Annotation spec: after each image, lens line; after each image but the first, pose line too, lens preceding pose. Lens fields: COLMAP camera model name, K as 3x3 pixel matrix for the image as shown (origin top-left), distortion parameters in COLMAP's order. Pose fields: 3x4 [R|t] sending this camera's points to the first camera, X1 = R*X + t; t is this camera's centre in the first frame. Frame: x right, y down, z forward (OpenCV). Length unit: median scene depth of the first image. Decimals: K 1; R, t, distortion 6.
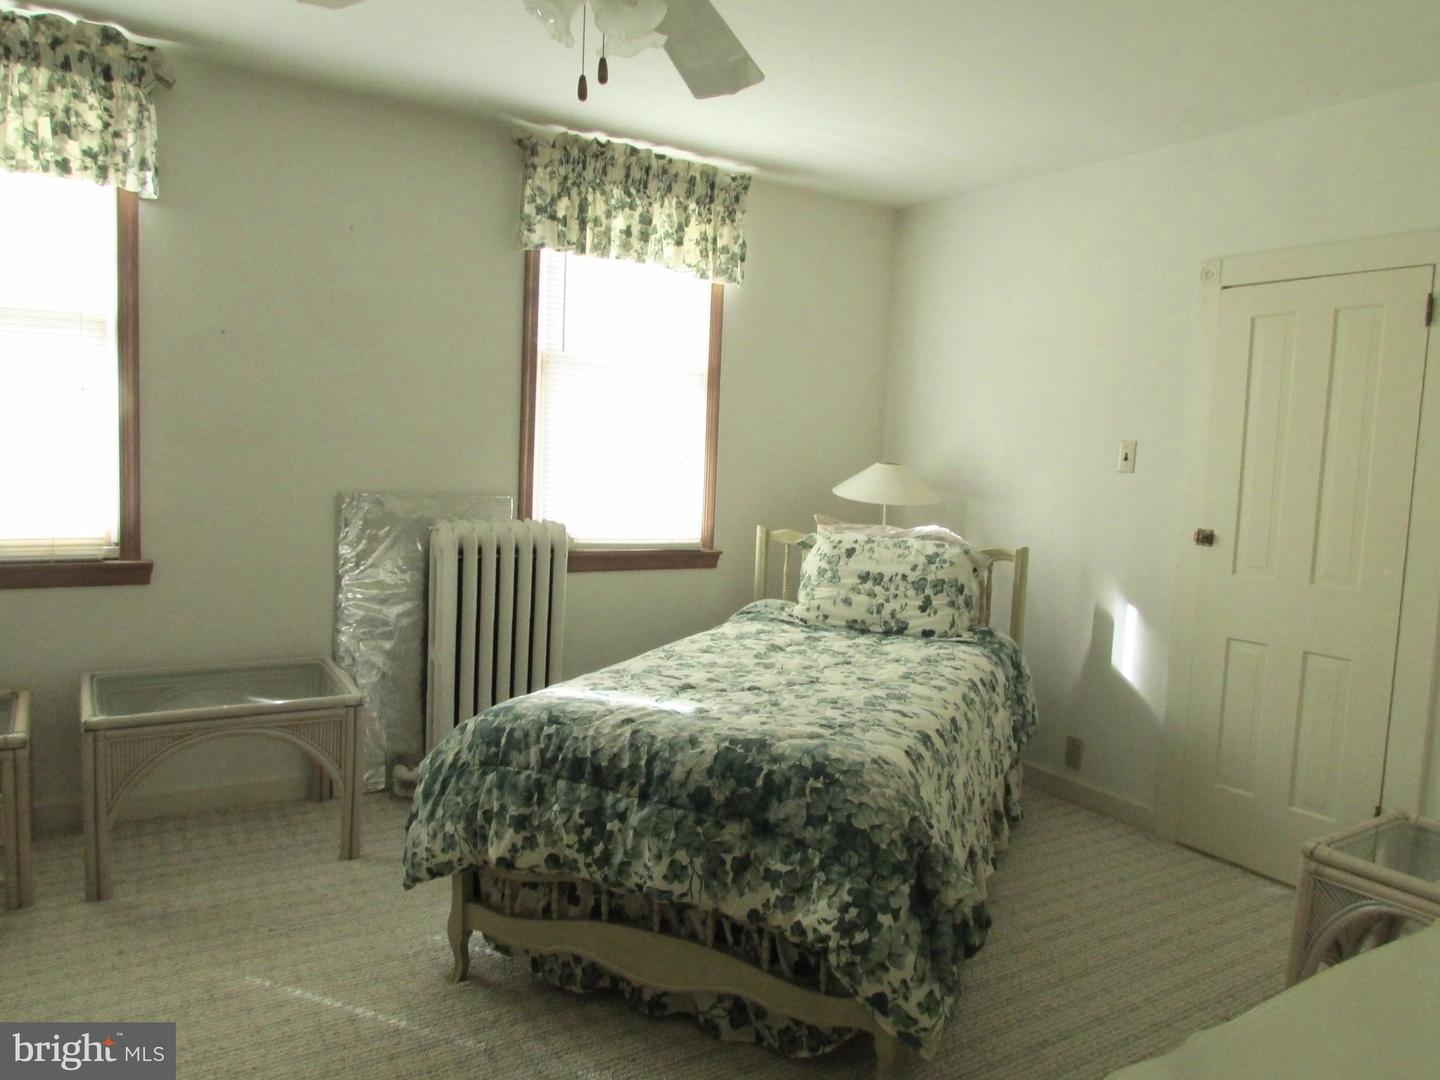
lens RADIAL K [[1028.4, 0, 721.4], [0, 1028.4, 539.9], [0, 0, 1]] dist [-0.018429, -0.011261]
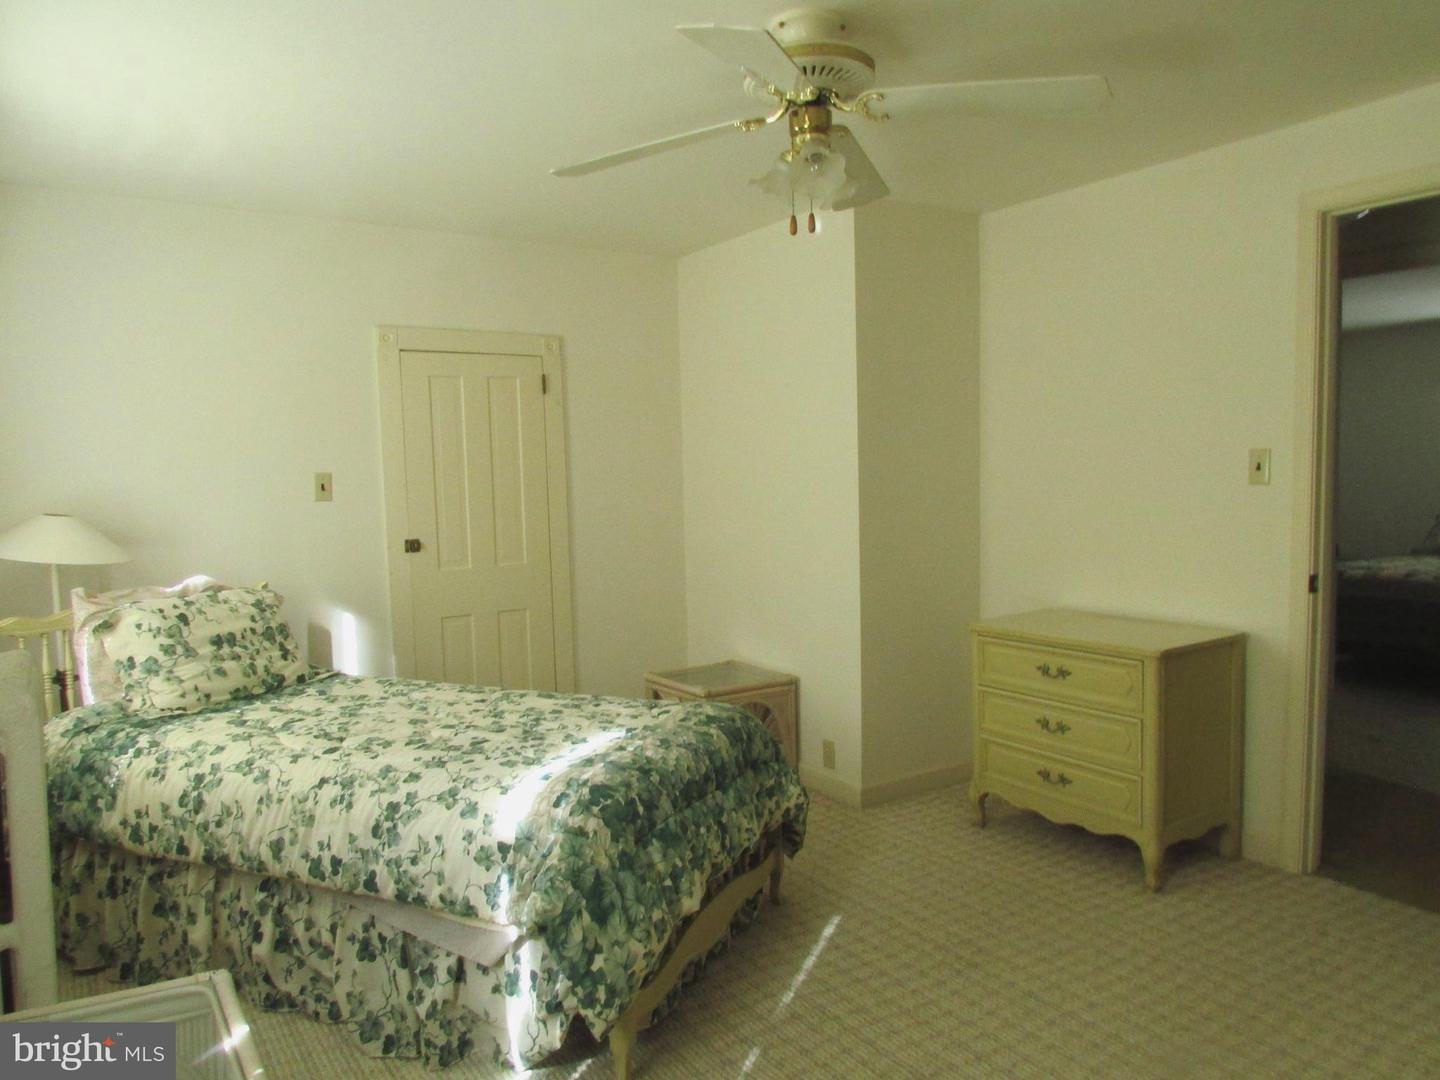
lens RADIAL K [[1028.4, 0, 721.9], [0, 1028.4, 540.9], [0, 0, 1]] dist [-0.018429, -0.011261]
pose [[-0.006389, -0.113488, 0.993519, -0.738035], [0.108748, 0.987568, 0.113508, -0.103394], [-0.994049, 0.108769, 0.006032, 0.565244]]
